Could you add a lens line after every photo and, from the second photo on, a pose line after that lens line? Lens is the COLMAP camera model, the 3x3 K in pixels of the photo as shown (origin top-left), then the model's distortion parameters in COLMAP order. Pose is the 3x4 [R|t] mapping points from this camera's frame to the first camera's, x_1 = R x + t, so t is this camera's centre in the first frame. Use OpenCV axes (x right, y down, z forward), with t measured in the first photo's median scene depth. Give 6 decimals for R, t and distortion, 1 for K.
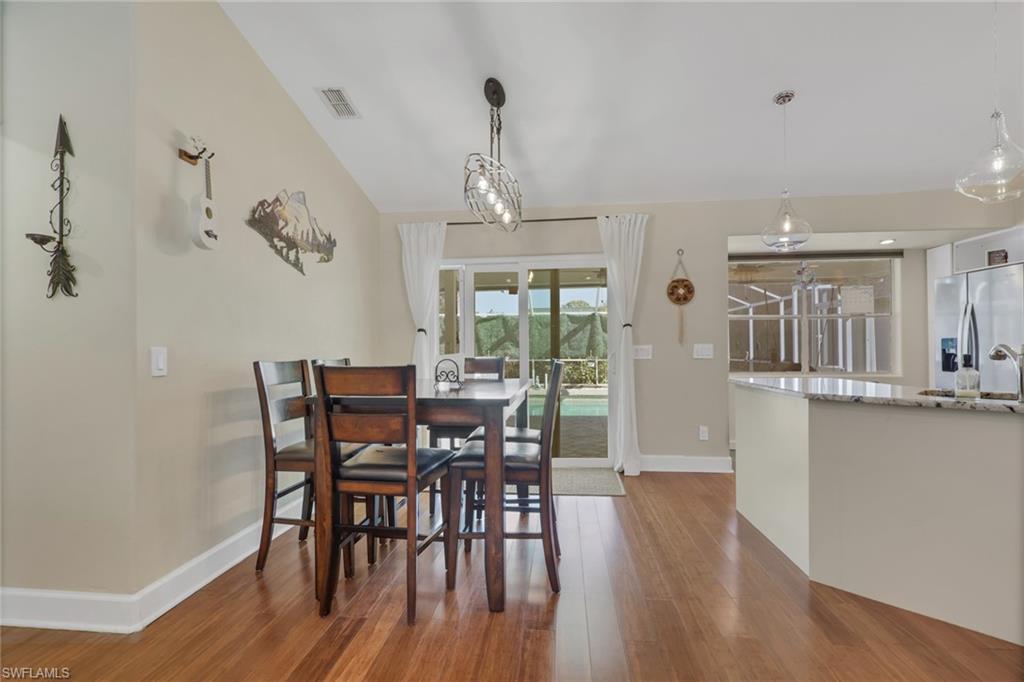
lens RADIAL K [[476.0, 0, 516.0], [0, 476.0, 348.2], [0, 0, 1]] dist [-0.008969, 0.002230]
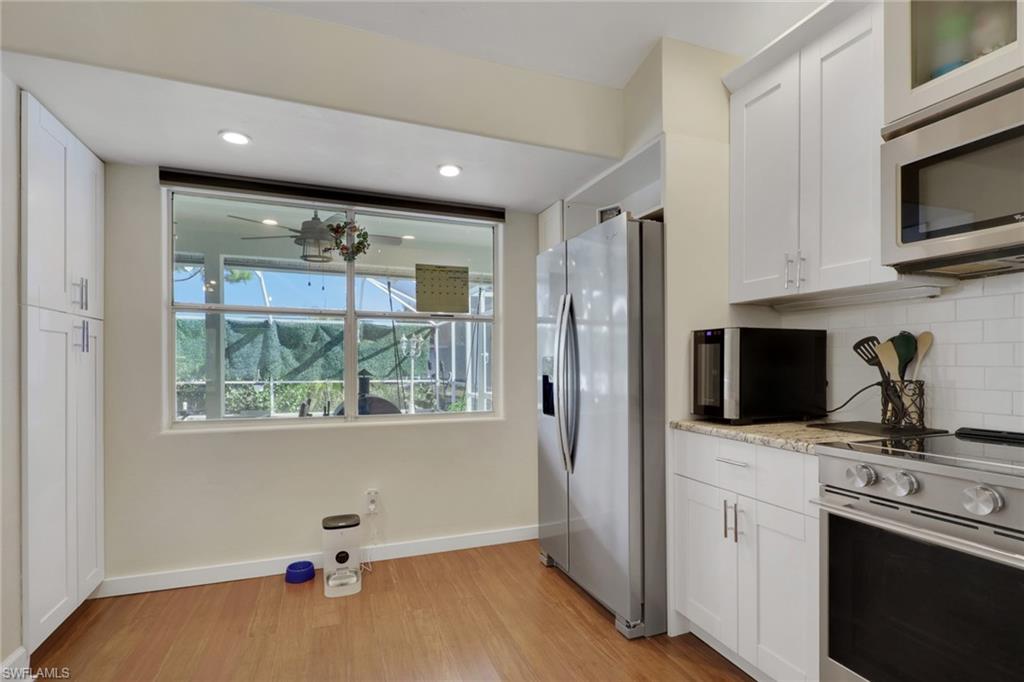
lens RADIAL K [[476.0, 0, 526.5], [0, 476.0, 367.2], [0, 0, 1]] dist [-0.008969, 0.002230]
pose [[0.888189, 0.006836, 0.459428, 0.183578], [-0.008336, 0.999964, 0.001237, -0.003503], [-0.459403, -0.004929, 0.888214, 0.148039]]
